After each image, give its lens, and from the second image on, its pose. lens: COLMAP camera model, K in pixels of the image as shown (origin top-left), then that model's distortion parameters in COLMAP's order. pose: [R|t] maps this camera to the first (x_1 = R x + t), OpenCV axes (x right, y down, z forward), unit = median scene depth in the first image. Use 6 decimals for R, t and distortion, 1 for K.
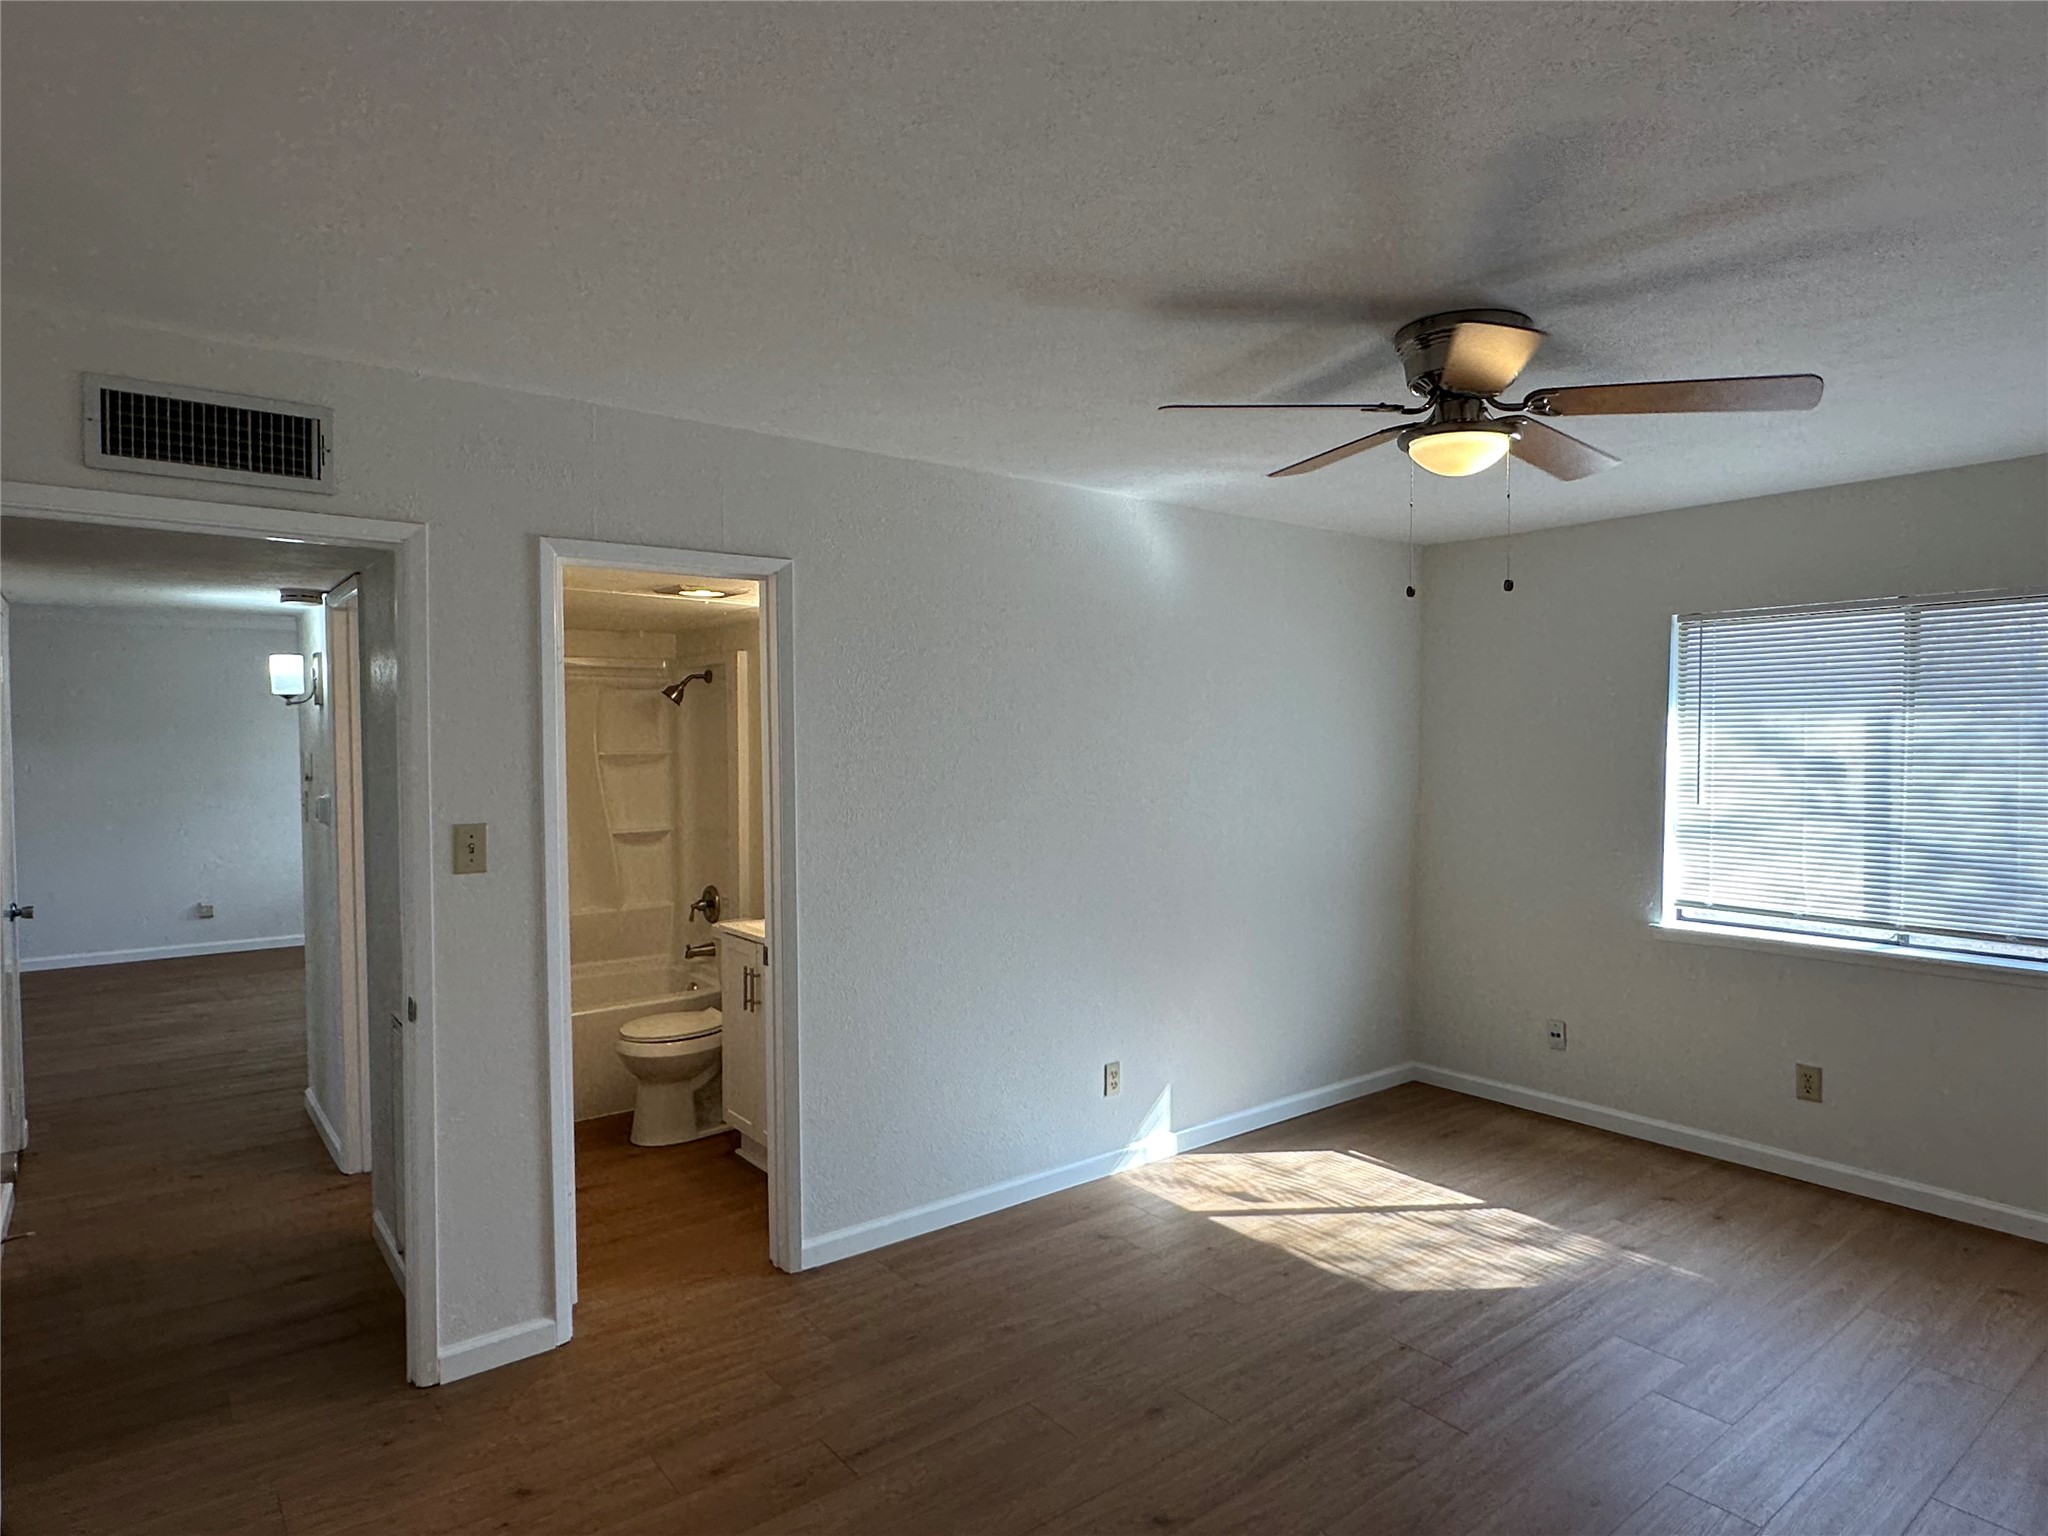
lens RADIAL K [[1172.0, 0, 1024.0], [0, 1172.0, 768.0], [0, 0, 1]] dist [-0.003356, -0.000254]
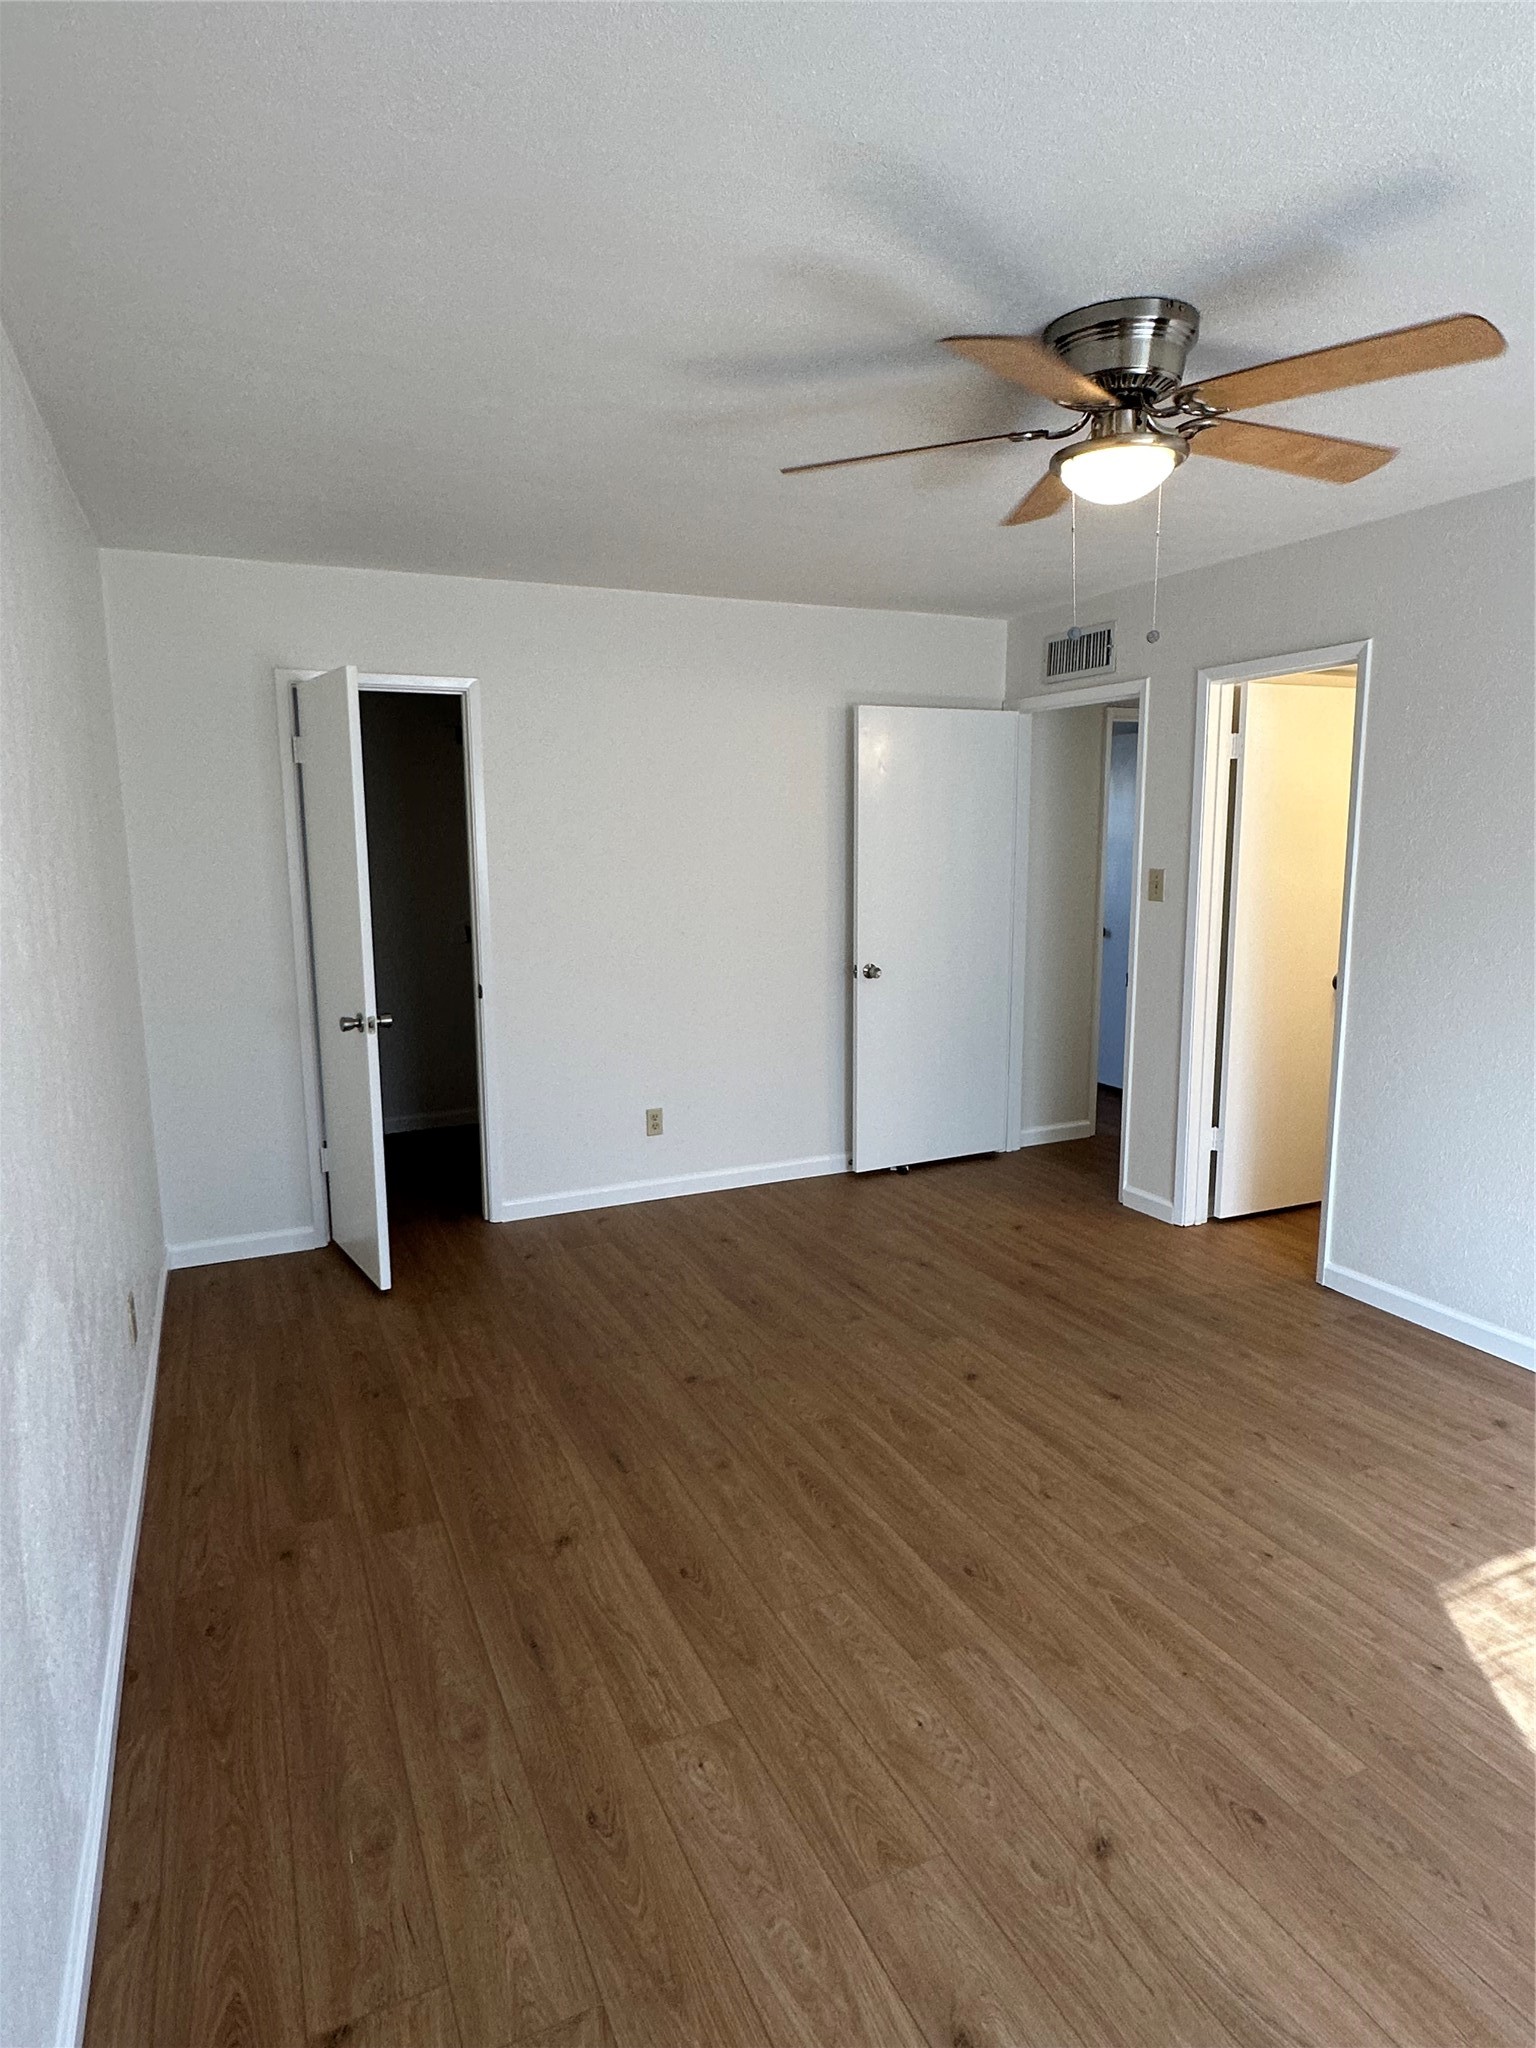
lens RADIAL K [[1133.0, 0, 767.8], [0, 1133.0, 1014.6], [0, 0, 1]] dist [-0.002043, -0.000162]
pose [[-0.223562, 0.158101, -0.961782, 0.852743], [-0.014554, 0.986105, 0.165482, -0.003206], [0.974581, 0.050993, -0.218155, 0.629998]]
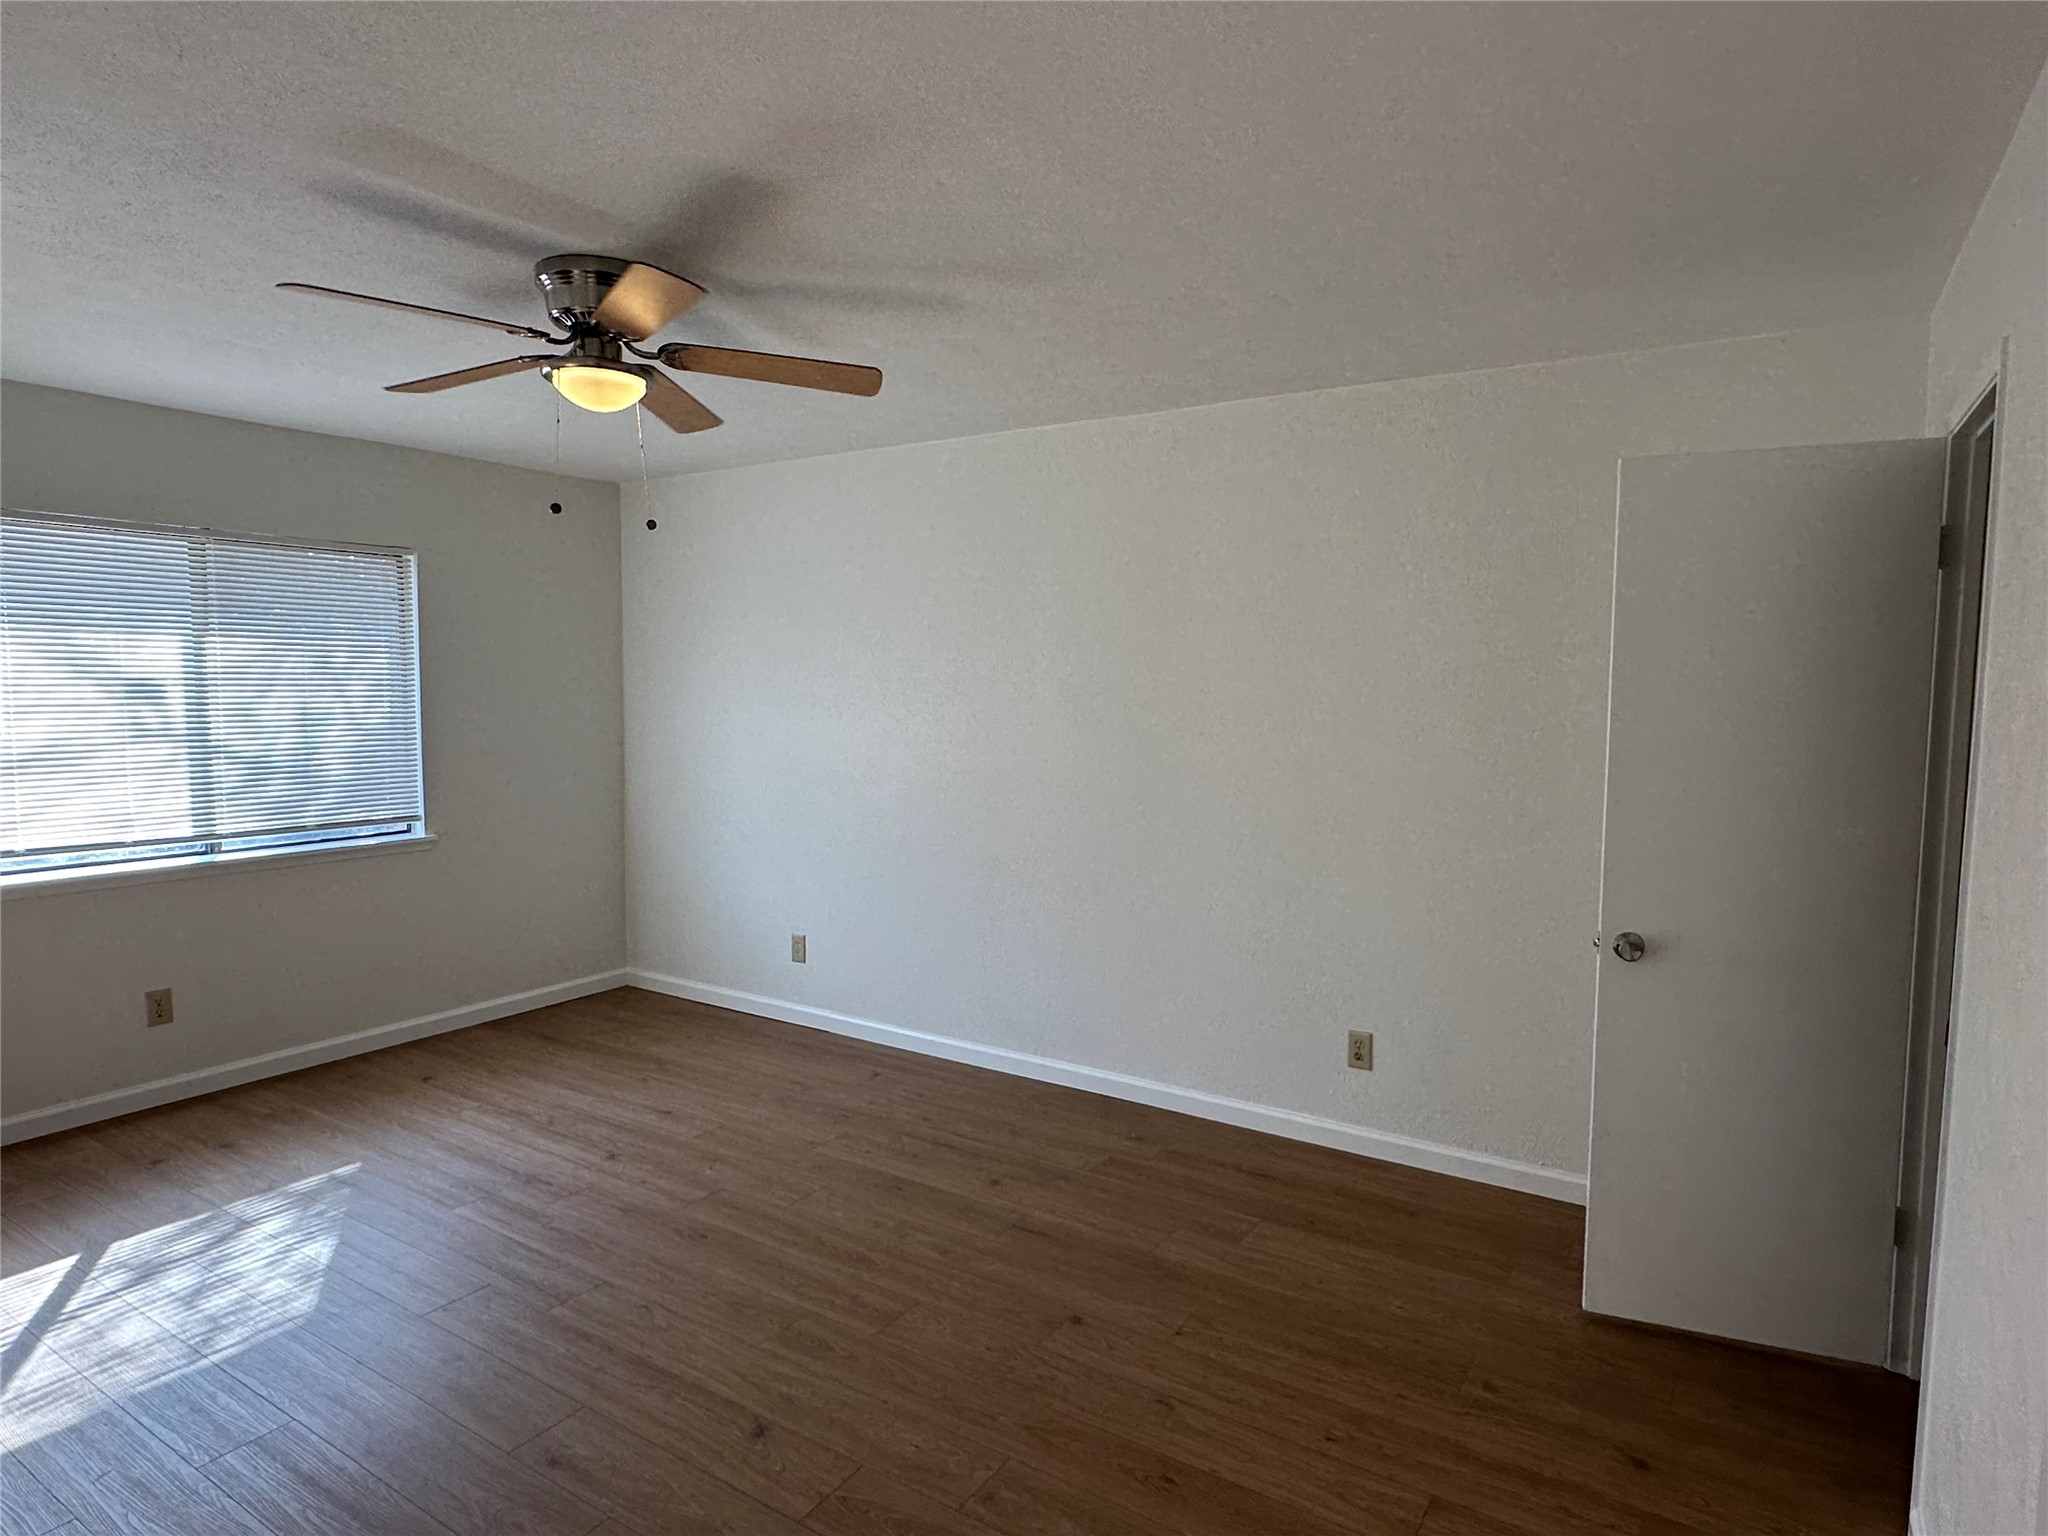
lens RADIAL K [[1181.1, 0, 1024.0], [0, 1181.1, 768.0], [0, 0, 1]] dist [-0.004672, 0.001916]
pose [[-0.338912, -0.069163, 0.938273, -0.531582], [0.014962, 0.996772, 0.078879, -0.001532], [-0.940699, 0.040772, -0.336783, 0.671305]]
